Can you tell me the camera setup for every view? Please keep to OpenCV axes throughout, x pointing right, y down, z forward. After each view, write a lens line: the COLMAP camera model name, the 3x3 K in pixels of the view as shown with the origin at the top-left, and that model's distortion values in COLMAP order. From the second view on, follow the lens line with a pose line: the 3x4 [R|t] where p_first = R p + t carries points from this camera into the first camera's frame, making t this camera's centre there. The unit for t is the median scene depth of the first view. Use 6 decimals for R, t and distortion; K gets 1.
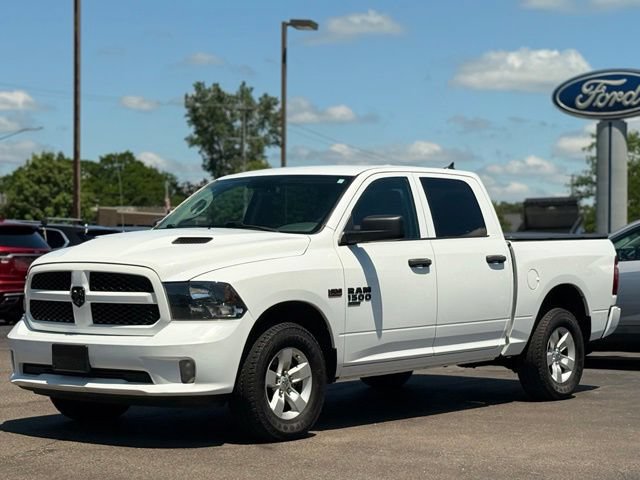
lens RADIAL K [[1471.4, 0, 320.0], [0, 1471.4, 240.0], [0, 0, 1]] dist [0.121465, -0.462508]
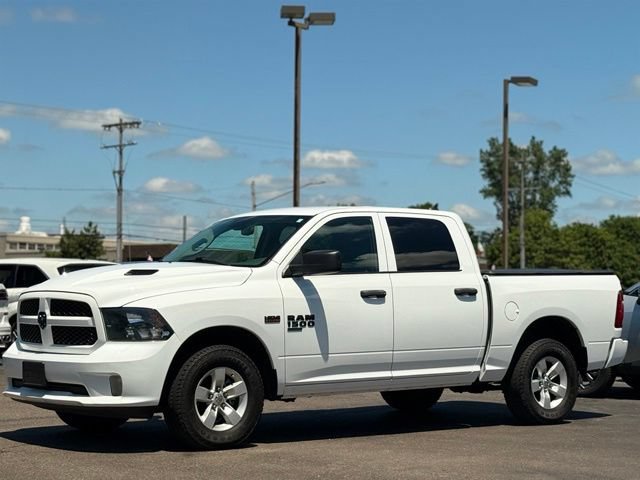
lens RADIAL K [[1369.9, 0, 320.0], [0, 1369.9, 240.0], [0, 0, 1]] dist [0.135886, 0.234171]
pose [[0.973599, -0.006056, -0.228186, 0.275773], [-0.001563, 0.999448, -0.033194, 0.009685], [0.228261, 0.032675, 0.973052, -0.011309]]
